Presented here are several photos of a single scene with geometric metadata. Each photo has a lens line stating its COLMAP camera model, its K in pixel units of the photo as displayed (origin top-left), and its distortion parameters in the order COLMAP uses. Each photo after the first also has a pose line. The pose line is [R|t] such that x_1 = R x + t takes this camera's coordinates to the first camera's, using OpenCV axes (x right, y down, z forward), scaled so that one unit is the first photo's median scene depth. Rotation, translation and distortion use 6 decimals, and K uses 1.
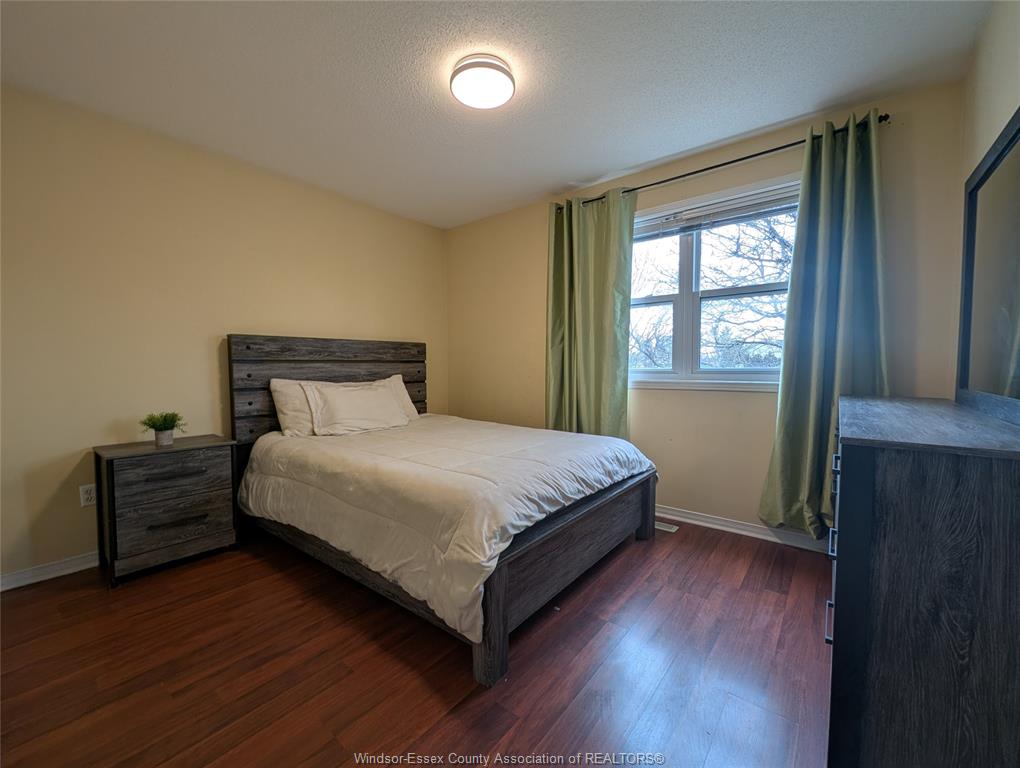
lens RADIAL K [[416.7, 0, 508.7], [0, 416.7, 388.2], [0, 0, 1]] dist [0.001876, 0.000166]
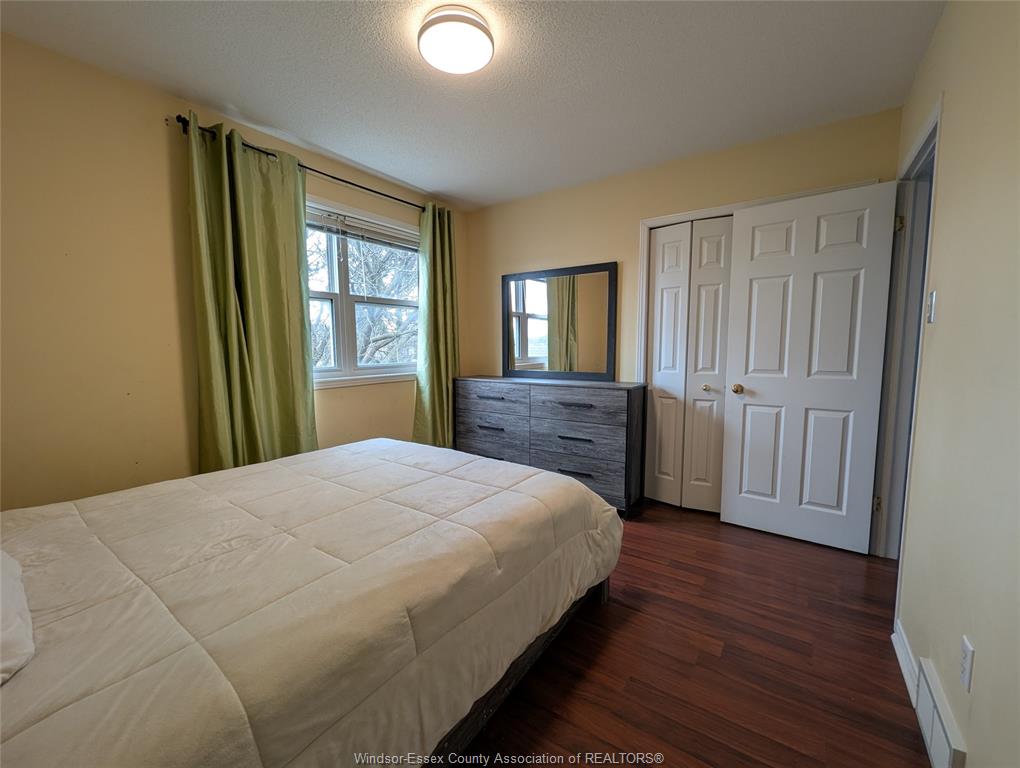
lens RADIAL K [[417.4, 0, 503.0], [0, 417.4, 388.4], [0, 0, 1]] dist [-0.000674, -0.002780]
pose [[-0.048072, -0.092263, 0.994574, -0.663980], [0.065350, 0.993301, 0.095303, -0.067660], [-0.996704, 0.069577, -0.041720, 0.667638]]
